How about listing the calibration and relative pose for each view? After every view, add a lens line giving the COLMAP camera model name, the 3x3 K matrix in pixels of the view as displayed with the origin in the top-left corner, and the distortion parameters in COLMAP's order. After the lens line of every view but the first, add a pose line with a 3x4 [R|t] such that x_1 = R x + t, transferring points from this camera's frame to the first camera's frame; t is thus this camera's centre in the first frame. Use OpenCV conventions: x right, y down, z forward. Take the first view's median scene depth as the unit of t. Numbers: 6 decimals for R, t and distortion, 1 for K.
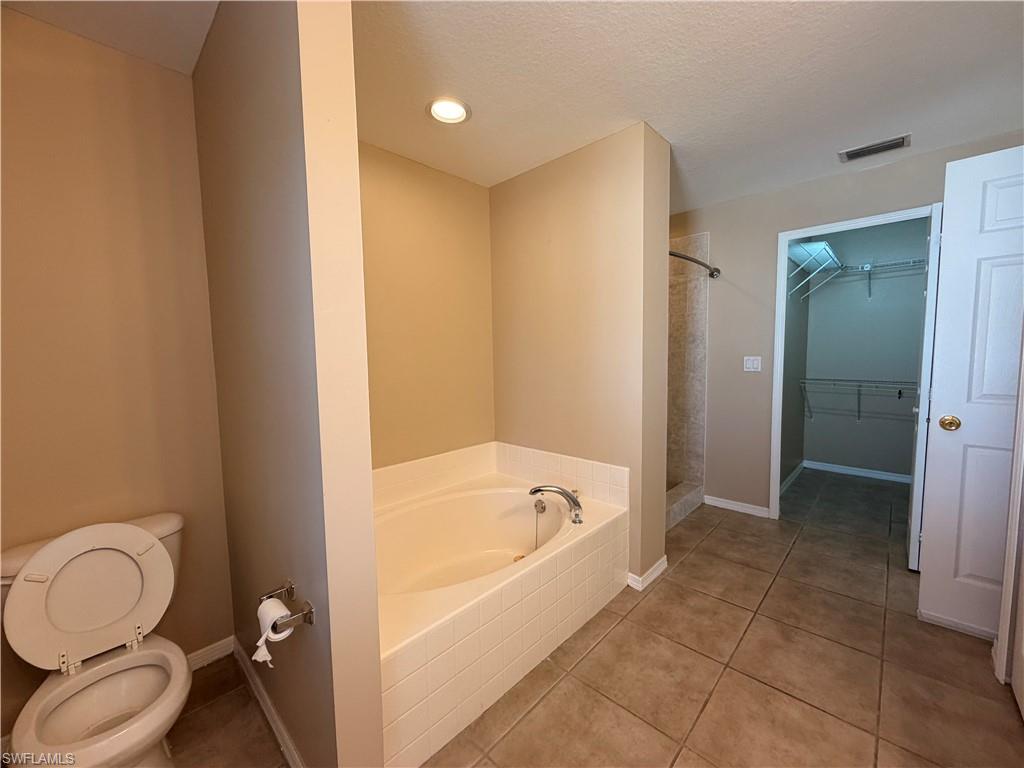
lens RADIAL K [[408.0, 0, 510.1], [0, 408.0, 381.6], [0, 0, 1]] dist [-0.000968, -0.000200]
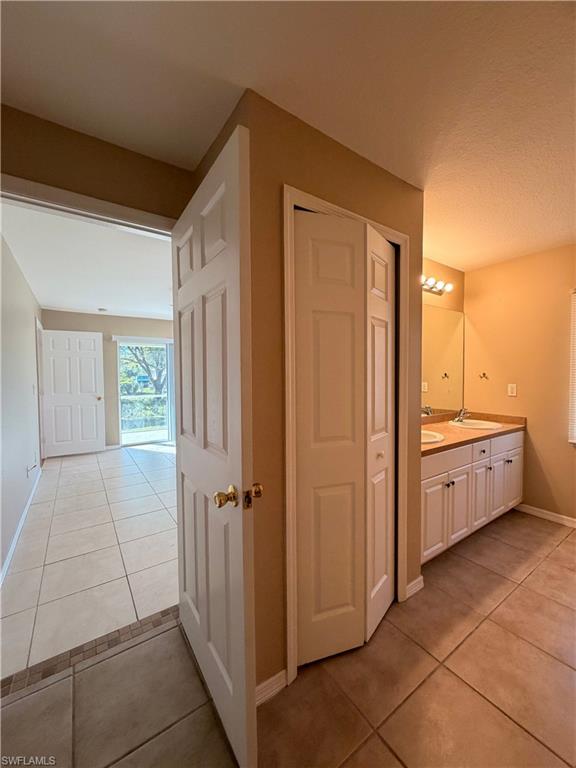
lens RADIAL K [[306.0, 0, 288.1], [0, 306.0, 384.1], [0, 0, 1]] dist [-0.000968, -0.000200]
pose [[-0.980067, 0.024843, 0.197109, 0.597539], [0.045332, 0.993941, 0.100127, -0.099091], [-0.193427, 0.107066, -0.975255, 1.014205]]
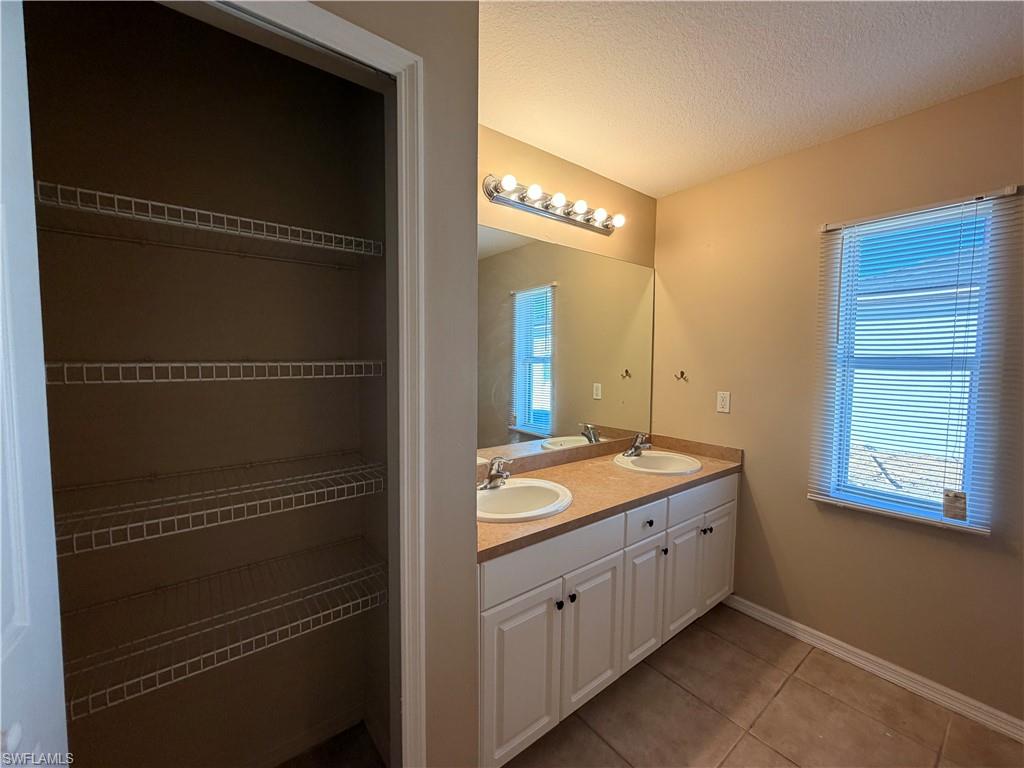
lens RADIAL K [[408.0, 0, 518.0], [0, 408.0, 381.3], [0, 0, 1]] dist [-0.000968, -0.000200]
pose [[-0.990863, 0.010445, 0.134466, 0.336686], [0.027718, 0.991486, 0.127232, -0.095124], [-0.131992, 0.129797, -0.982716, 0.680228]]
